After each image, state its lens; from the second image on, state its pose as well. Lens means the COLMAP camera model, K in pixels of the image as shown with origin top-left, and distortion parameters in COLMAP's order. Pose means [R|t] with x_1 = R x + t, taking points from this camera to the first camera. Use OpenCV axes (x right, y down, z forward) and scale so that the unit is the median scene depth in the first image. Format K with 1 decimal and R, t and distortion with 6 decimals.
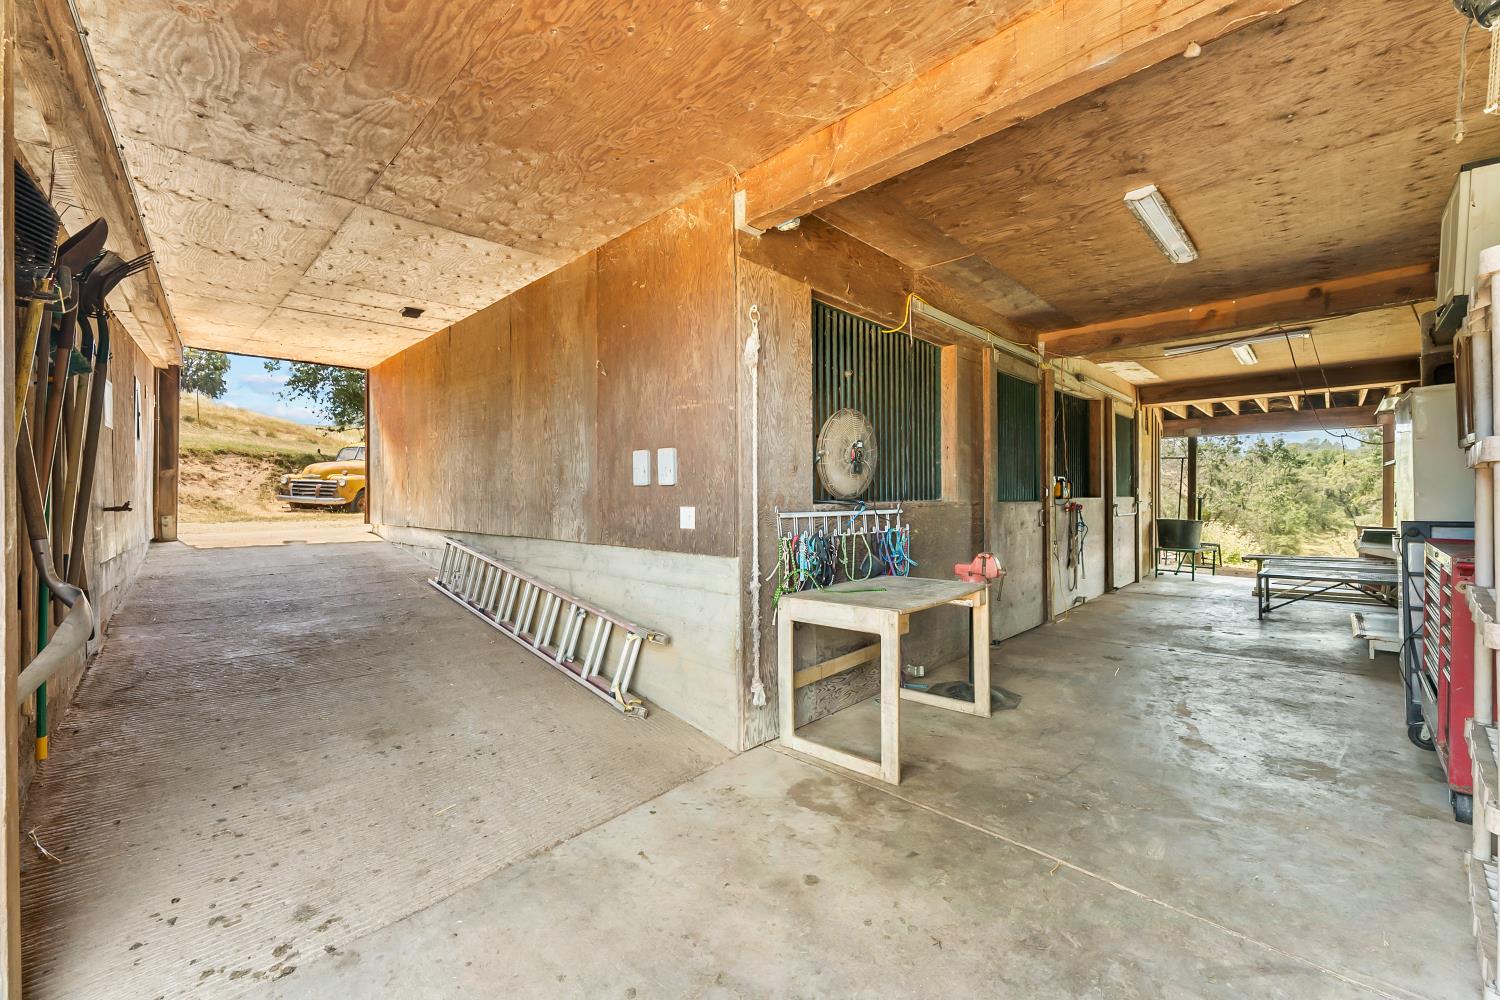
lens RADIAL K [[601.0, 0, 755.0], [0, 601.0, 498.5], [0, 0, 1]] dist [0.003563, -0.000985]
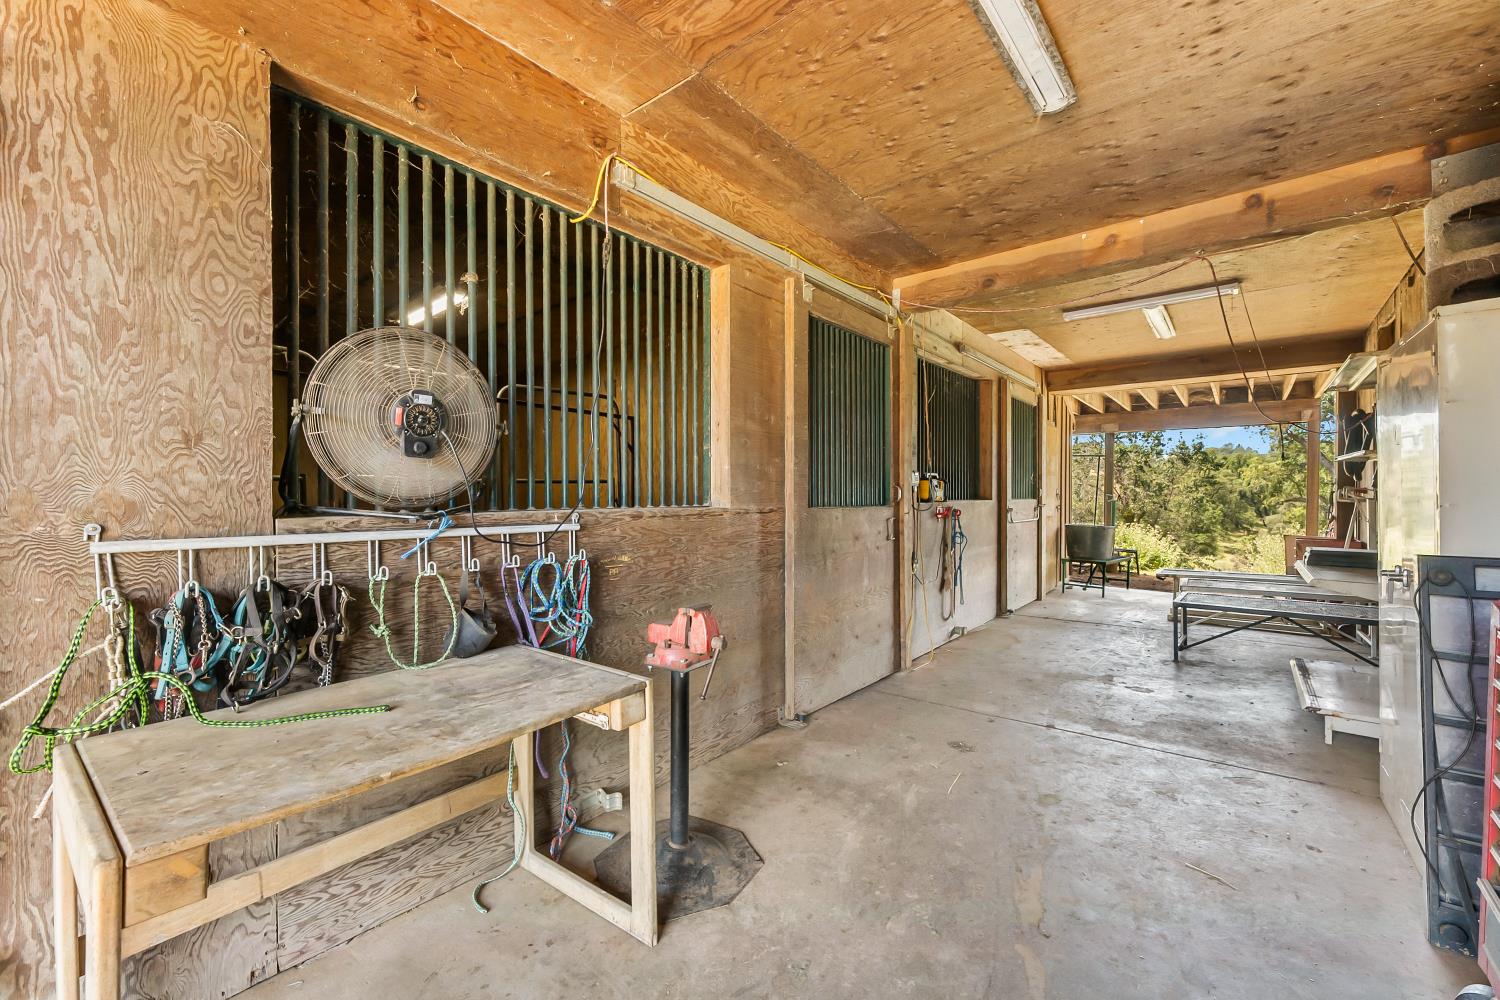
lens RADIAL K [[601.0, 0, 743.2], [0, 601.0, 497.4], [0, 0, 1]] dist [0.003563, -0.000985]
pose [[0.997599, 0.006352, 0.068969, 0.256059], [-0.006498, 0.999977, 0.001883, -0.006155], [-0.068955, -0.002327, 0.997617, 0.297420]]
